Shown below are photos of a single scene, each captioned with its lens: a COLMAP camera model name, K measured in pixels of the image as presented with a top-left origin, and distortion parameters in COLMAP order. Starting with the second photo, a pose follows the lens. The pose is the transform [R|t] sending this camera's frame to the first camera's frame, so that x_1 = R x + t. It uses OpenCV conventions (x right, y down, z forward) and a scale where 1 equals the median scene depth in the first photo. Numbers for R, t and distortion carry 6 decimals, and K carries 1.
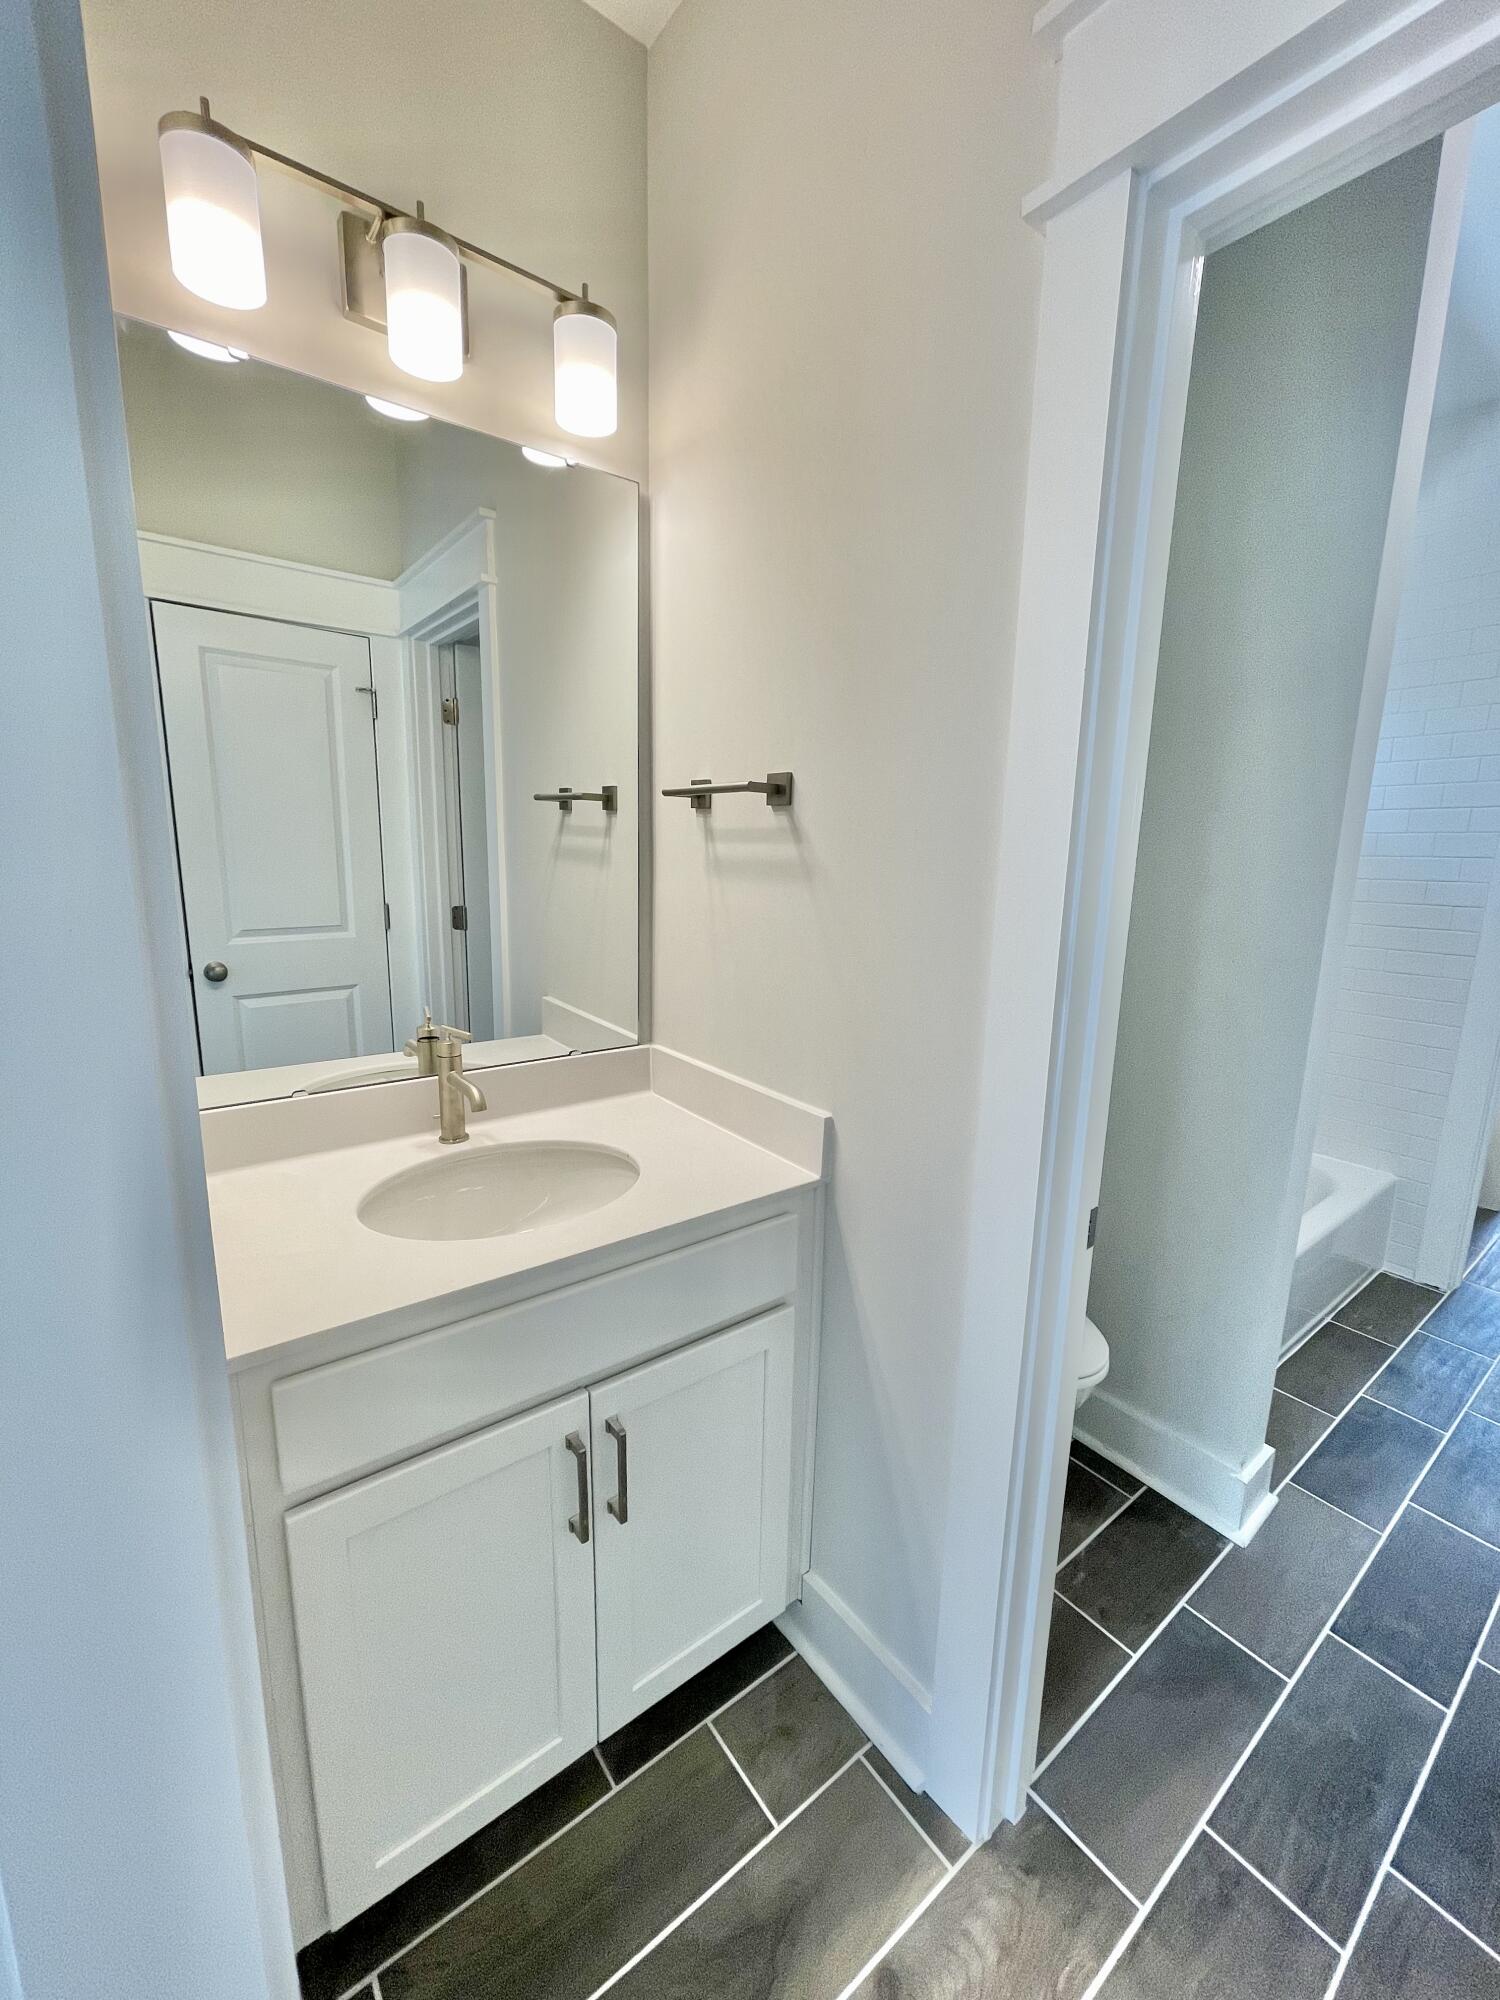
lens RADIAL K [[819.2, 0, 753.8], [0, 819.2, 1003.2], [0, 0, 1]] dist [0.002220, 0.000435]
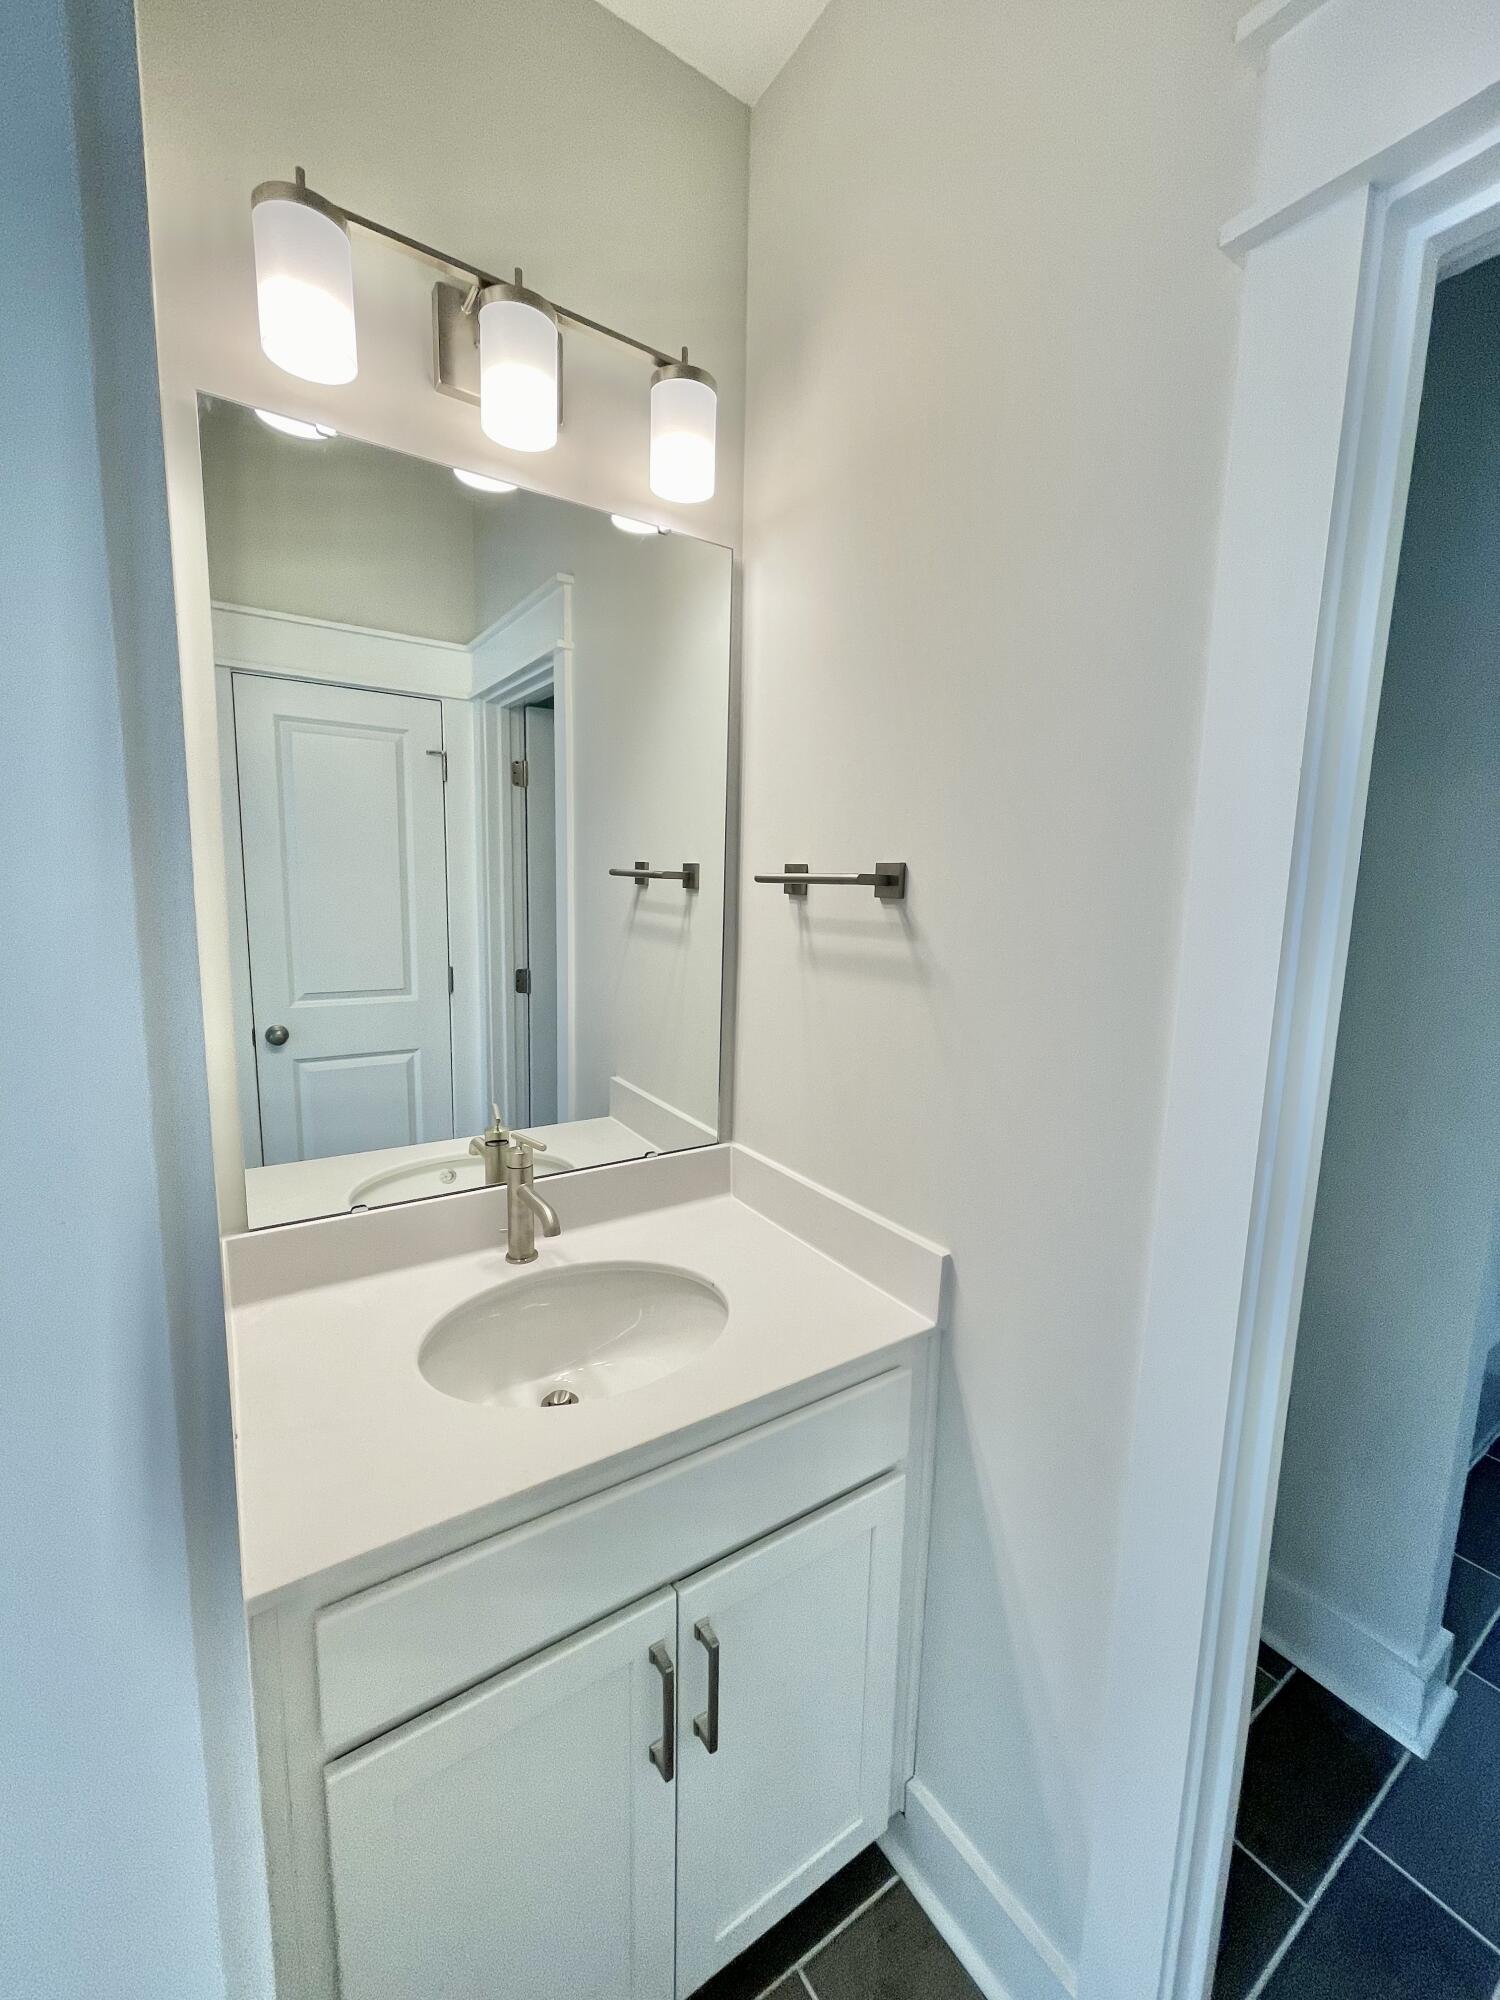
lens RADIAL K [[819.2, 0, 753.5], [0, 819.2, 1002.4], [0, 0, 1]] dist [0.002220, 0.000435]
pose [[0.998290, 0.010482, -0.057511, -0.064709], [-0.013219, 0.998788, -0.047408, -0.082785], [0.056944, 0.048087, 0.997219, 0.102880]]
